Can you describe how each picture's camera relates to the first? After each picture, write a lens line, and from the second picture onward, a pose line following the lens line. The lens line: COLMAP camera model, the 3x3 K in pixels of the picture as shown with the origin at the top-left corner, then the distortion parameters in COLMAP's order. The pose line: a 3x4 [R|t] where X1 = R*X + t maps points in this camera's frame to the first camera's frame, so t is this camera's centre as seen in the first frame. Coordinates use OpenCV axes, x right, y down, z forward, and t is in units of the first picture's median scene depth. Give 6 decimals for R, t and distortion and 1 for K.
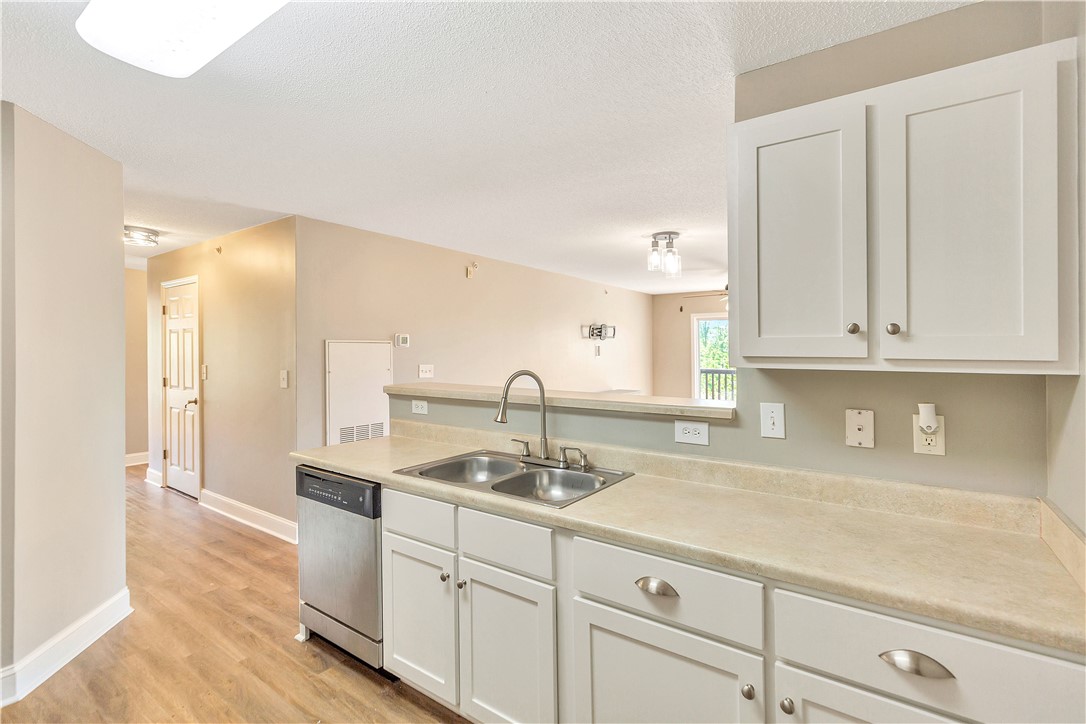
lens RADIAL K [[500.3, 0, 546.0], [0, 500.3, 346.5], [0, 0, 1]] dist [-0.000994, 0.000458]
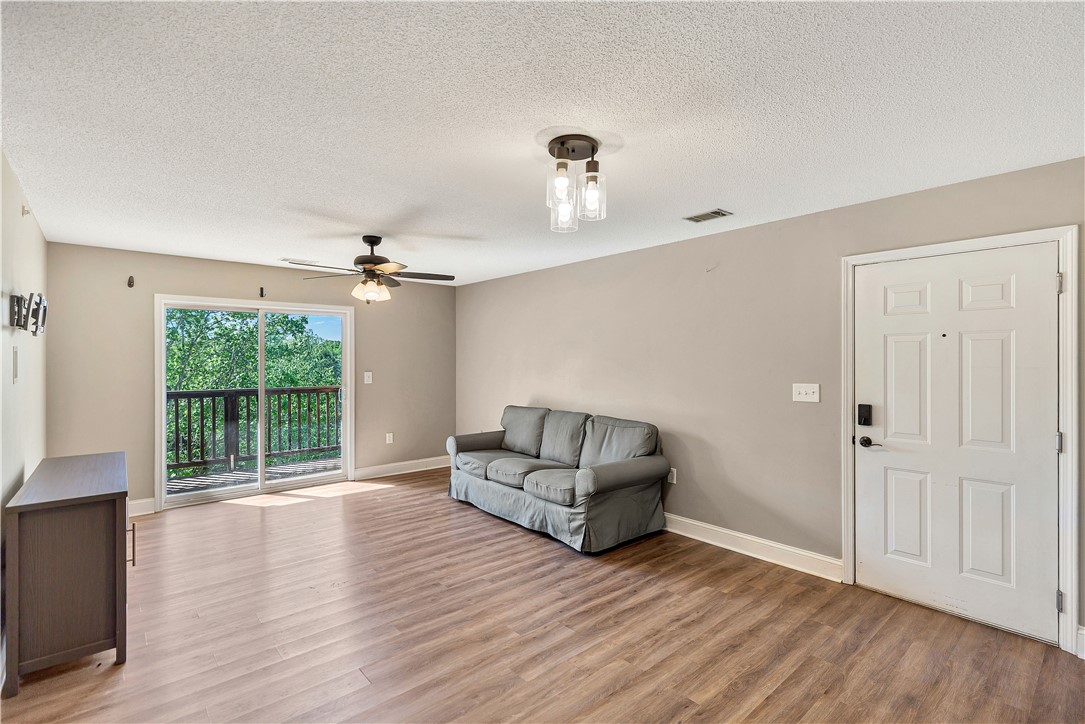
lens RADIAL K [[504.4, 0, 547.0], [0, 504.4, 355.5], [0, 0, 1]] dist [0.001710, -0.000050]
pose [[0.239293, 0.004866, 0.970935, -0.277438], [-0.007515, 0.999967, -0.003159, 0.000162], [-0.970918, -0.006541, 0.239322, 0.880296]]
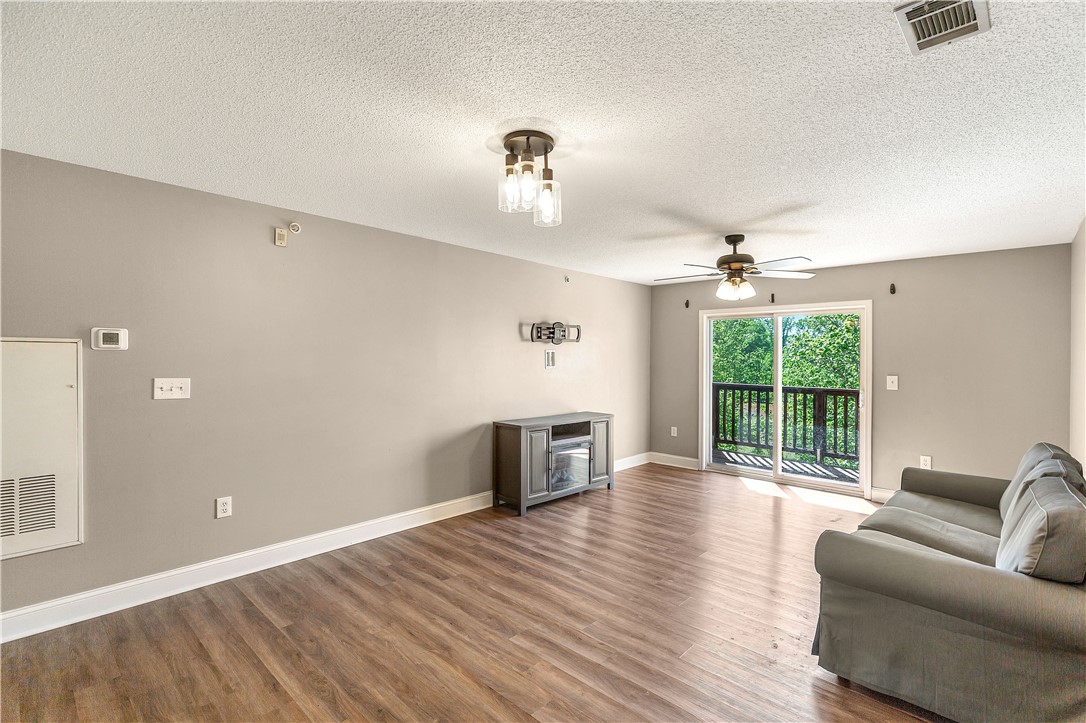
lens RADIAL K [[490.7, 0, 552.1], [0, 490.7, 359.8], [0, 0, 1]] dist [-0.002327, -0.000100]
pose [[0.991266, 0.011042, -0.131417, 0.328856], [-0.009402, 0.999870, 0.013096, 0.000989], [0.131544, -0.011746, 0.991241, 0.477132]]
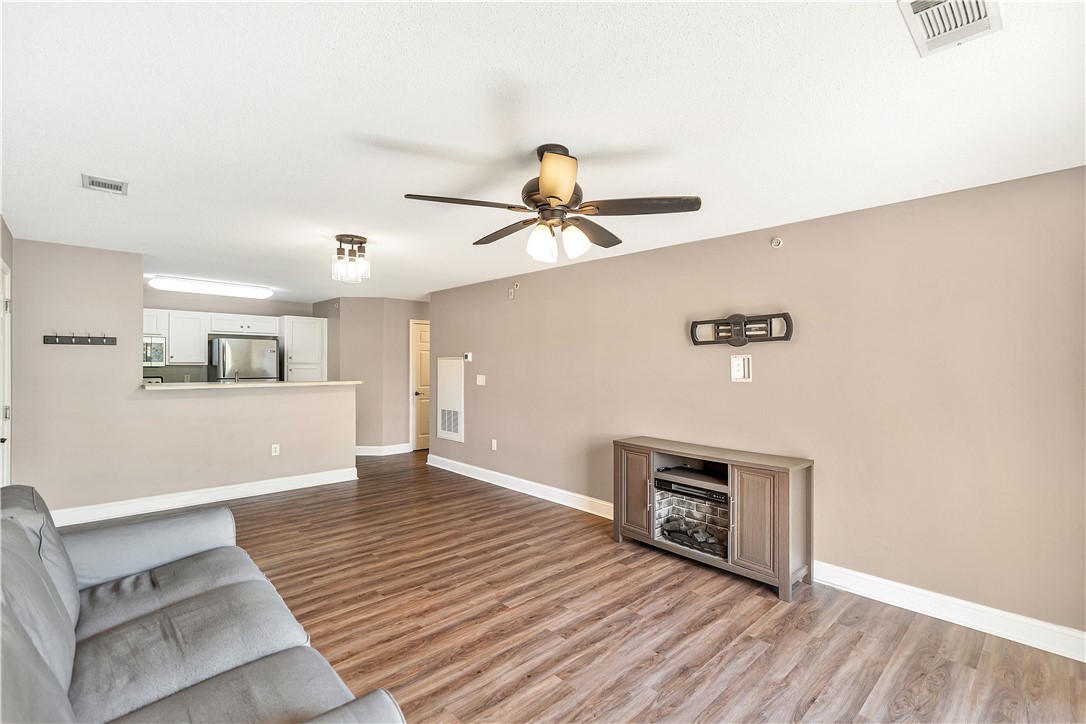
lens RADIAL K [[503.7, 0, 551.5], [0, 503.7, 365.6], [0, 0, 1]] dist [0.002580, 0.000308]
pose [[-0.196634, 0.003208, -0.980472, 1.059809], [-0.001713, 0.999992, 0.003615, 0.007536], [0.980475, 0.002391, -0.196627, 1.511770]]
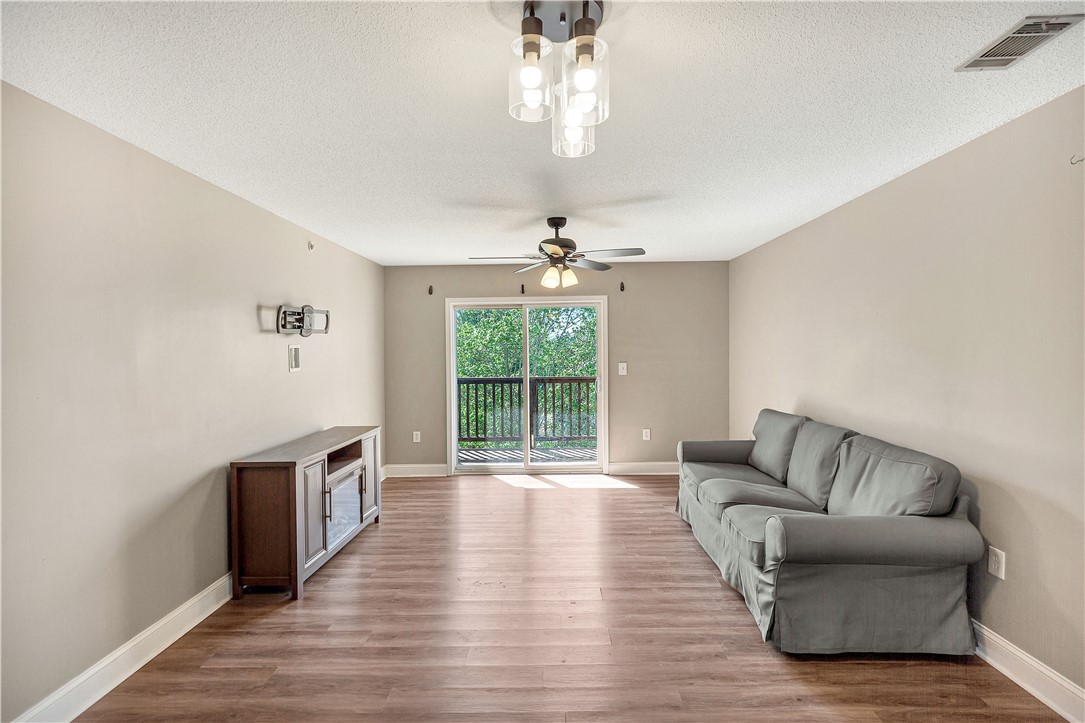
lens RADIAL K [[504.4, 0, 547.0], [0, 504.4, 355.0], [0, 0, 1]] dist [0.001710, -0.000050]
pose [[0.826553, -0.017987, 0.562572, 0.043482], [0.008719, 0.999778, 0.019156, -0.002615], [-0.562792, -0.010929, 0.826526, 0.712662]]
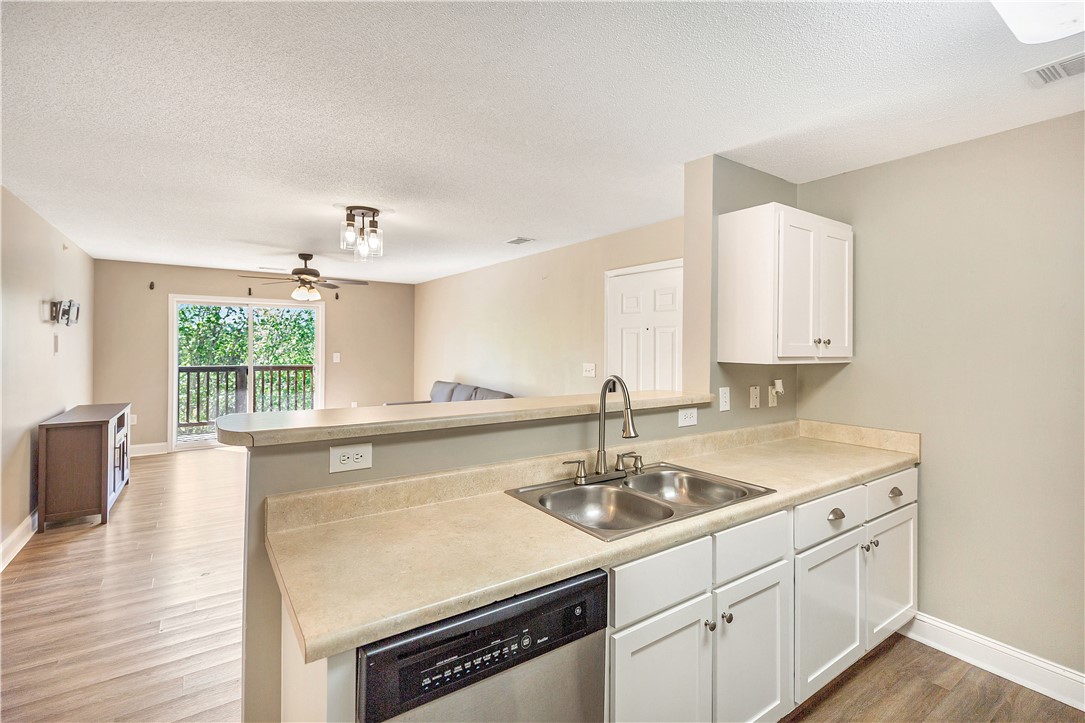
lens RADIAL K [[502.0, 0, 556.4], [0, 502.0, 339.5], [0, 0, 1]] dist [0.002043, 0.000219]
pose [[0.329651, 0.011272, 0.944035, -0.444889], [-0.015573, 0.999858, -0.006501, -0.003969], [-0.943974, -0.012558, 0.329780, 0.396449]]
